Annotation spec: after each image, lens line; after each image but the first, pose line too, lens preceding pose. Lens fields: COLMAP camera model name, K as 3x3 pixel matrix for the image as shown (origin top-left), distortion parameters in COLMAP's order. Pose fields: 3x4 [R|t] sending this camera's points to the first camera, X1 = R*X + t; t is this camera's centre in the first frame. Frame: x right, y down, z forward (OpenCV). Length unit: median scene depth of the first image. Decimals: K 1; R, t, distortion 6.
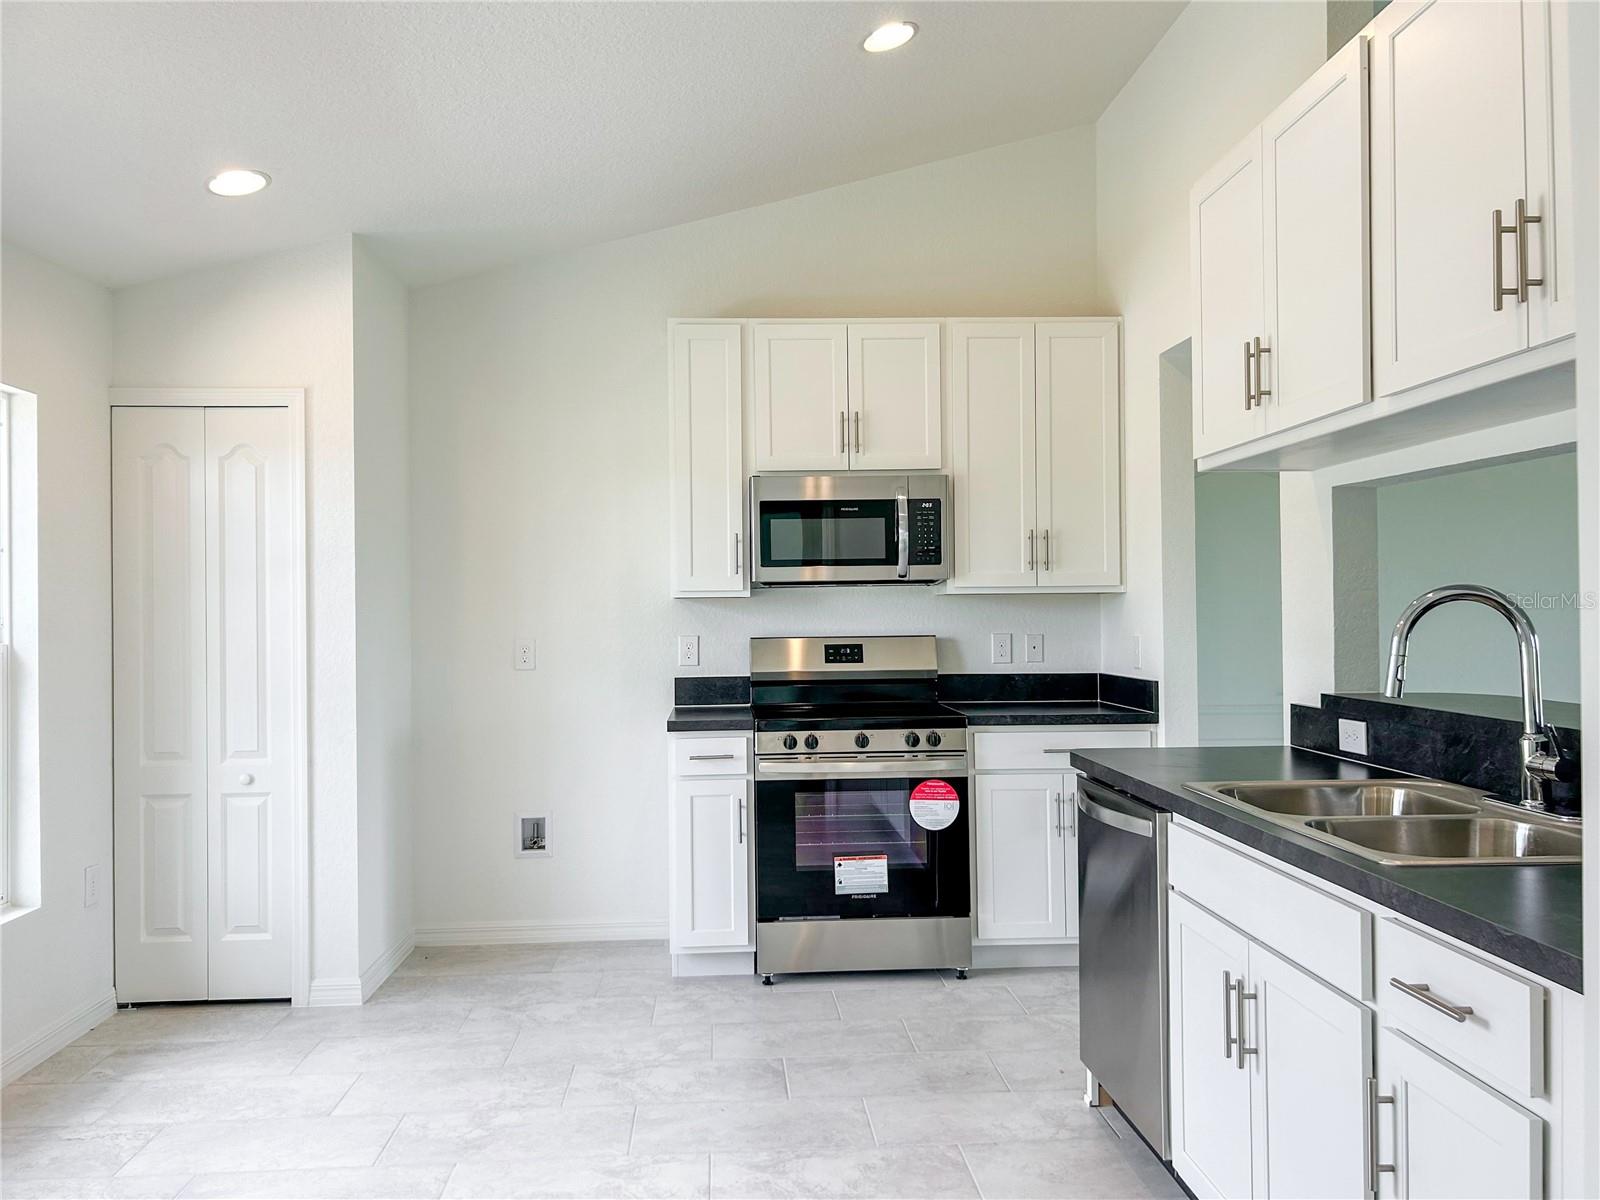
lens RADIAL K [[1228.4, 0, 800.0], [0, 1228.4, 600.0], [0, 0, 1]] dist [0.003423, 0.001462]
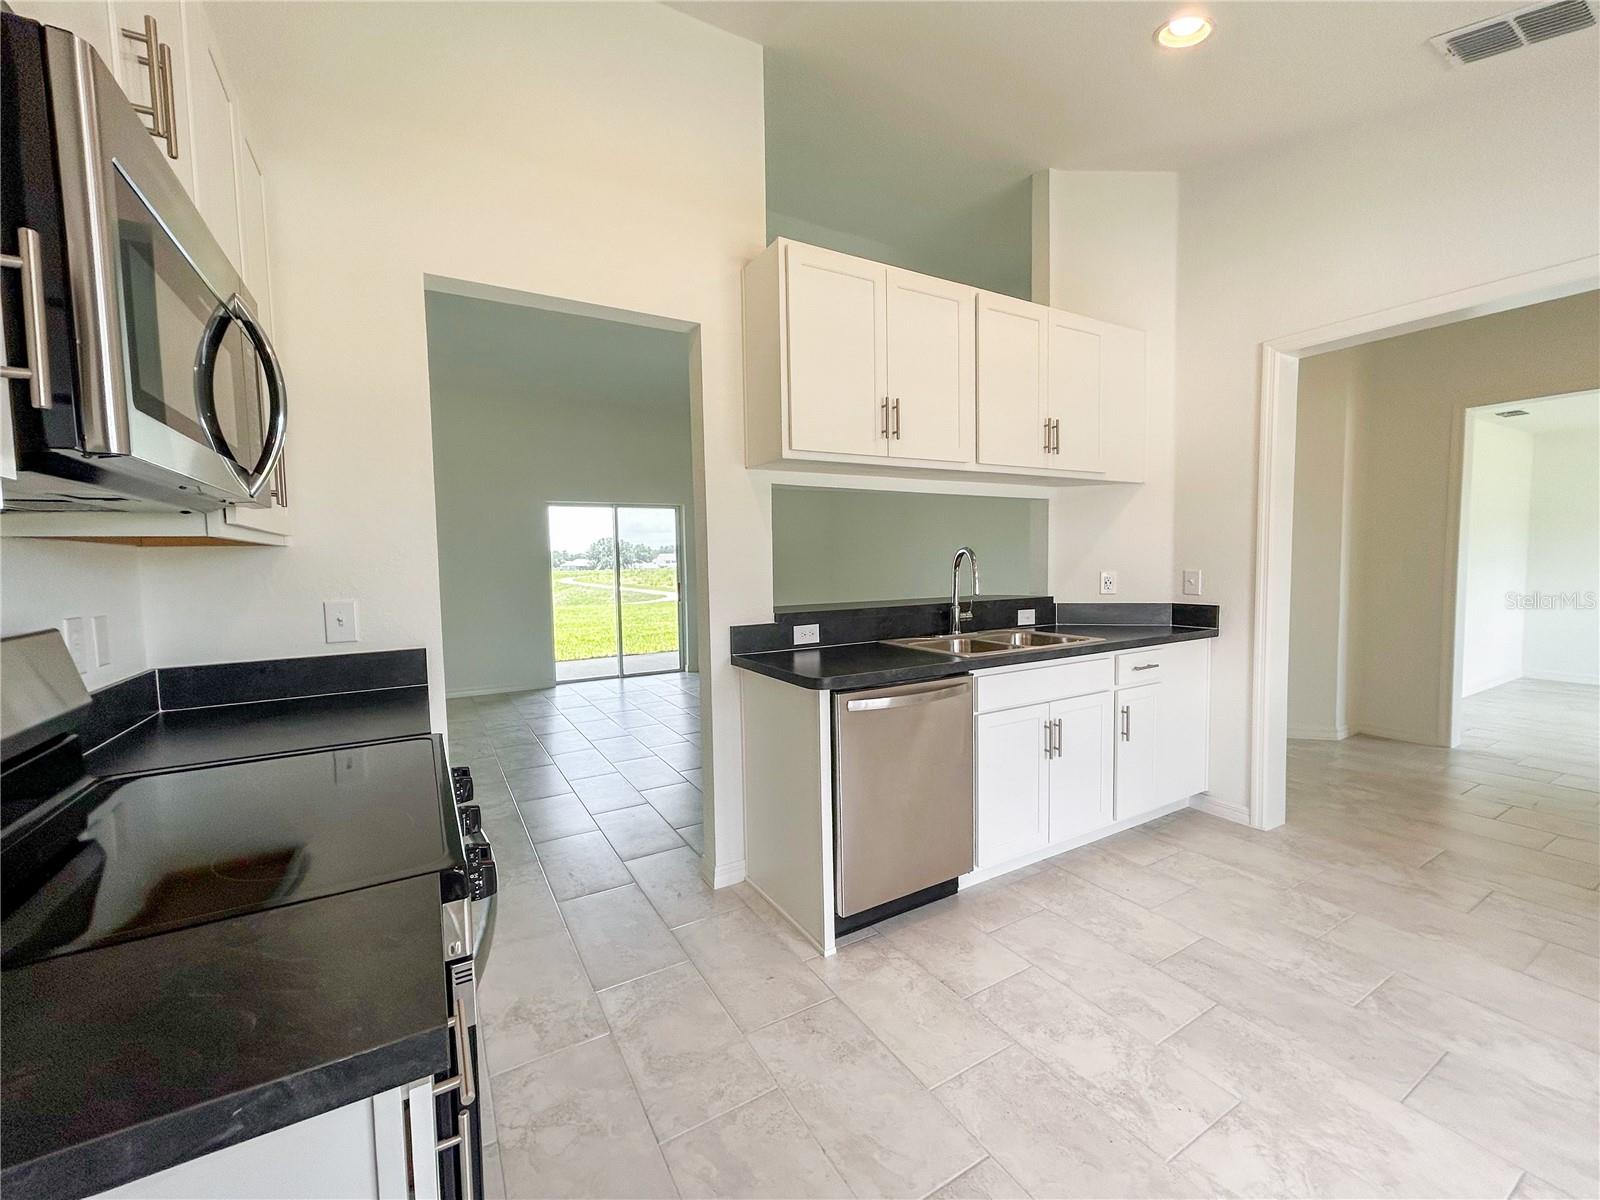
lens RADIAL K [[653.5, 0, 800.0], [0, 653.5, 600.0], [0, 0, 1]] dist [0.000994, 0.000123]
pose [[-0.456205, -0.032829, 0.889269, -0.356828], [0.009318, 0.999088, 0.041664, 0.026816], [-0.889826, 0.027294, -0.455483, 1.438857]]
